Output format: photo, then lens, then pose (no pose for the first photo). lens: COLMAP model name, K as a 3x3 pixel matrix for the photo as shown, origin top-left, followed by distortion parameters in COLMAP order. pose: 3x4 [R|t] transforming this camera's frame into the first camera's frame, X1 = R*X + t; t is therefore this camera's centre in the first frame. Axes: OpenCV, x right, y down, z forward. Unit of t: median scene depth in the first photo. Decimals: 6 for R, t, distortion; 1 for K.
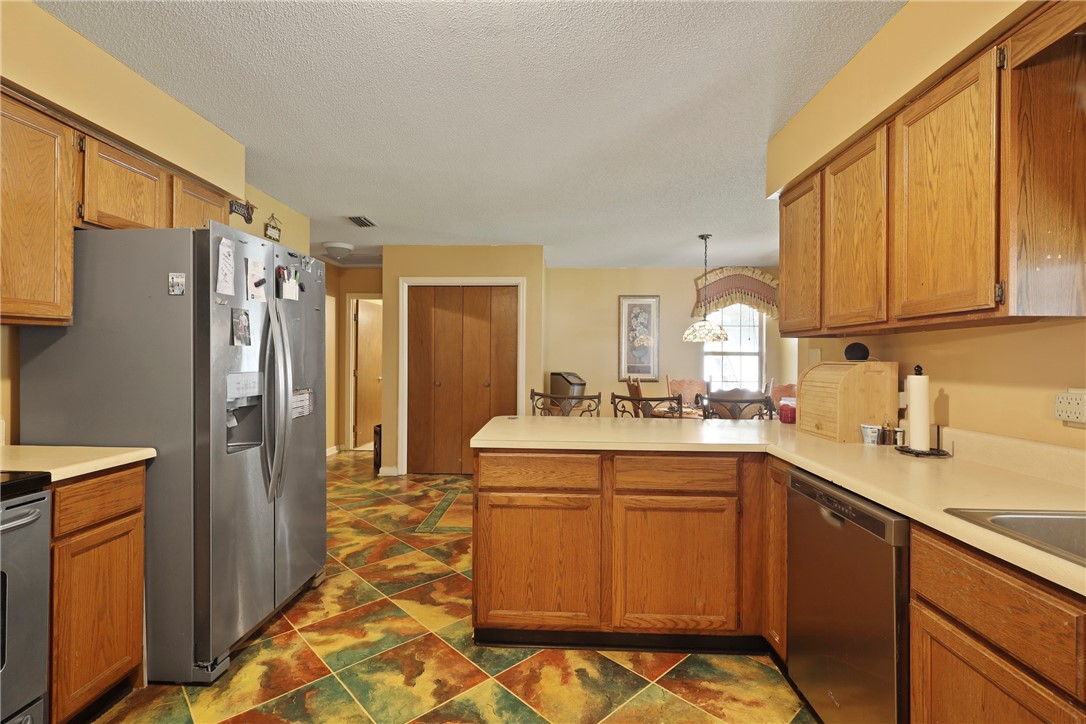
lens RADIAL K [[503.2, 0, 543.0], [0, 503.2, 362.0], [0, 0, 1]] dist [-0.002911, 0.000637]
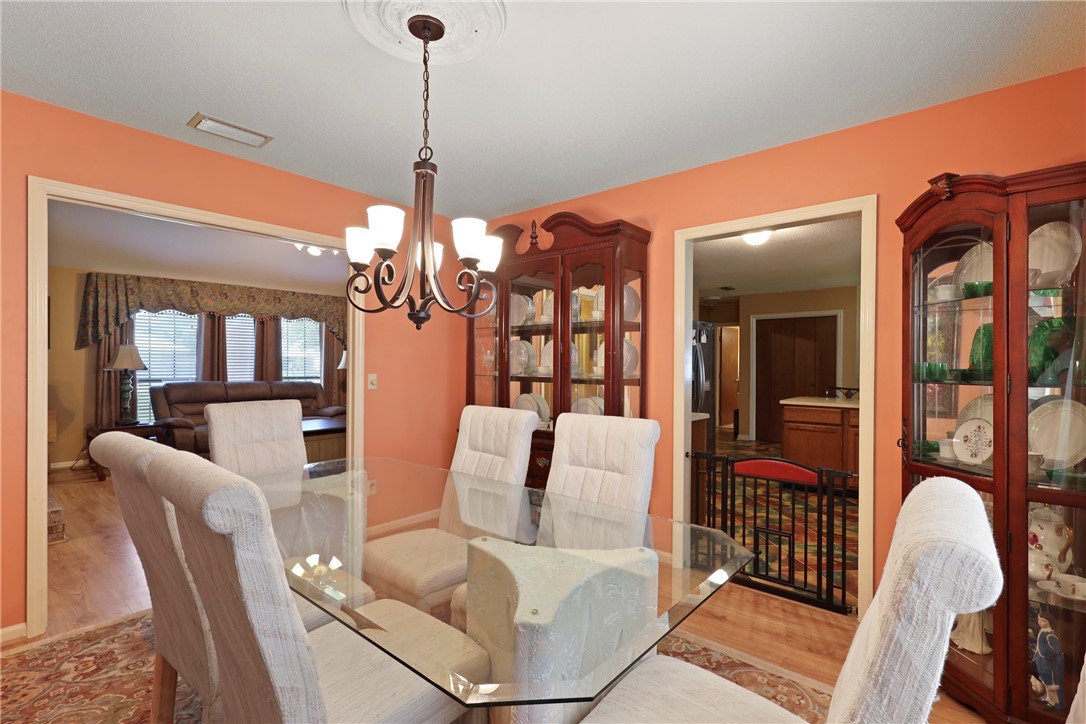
lens RADIAL K [[503.2, 0, 543.0], [0, 503.2, 362.0], [0, 0, 1]] dist [-0.002911, 0.000637]
pose [[0.782190, -0.004417, -0.623025, 0.189817], [-0.005654, 0.999883, -0.014186, 0.004240], [0.623015, 0.014619, 0.782073, -0.645413]]
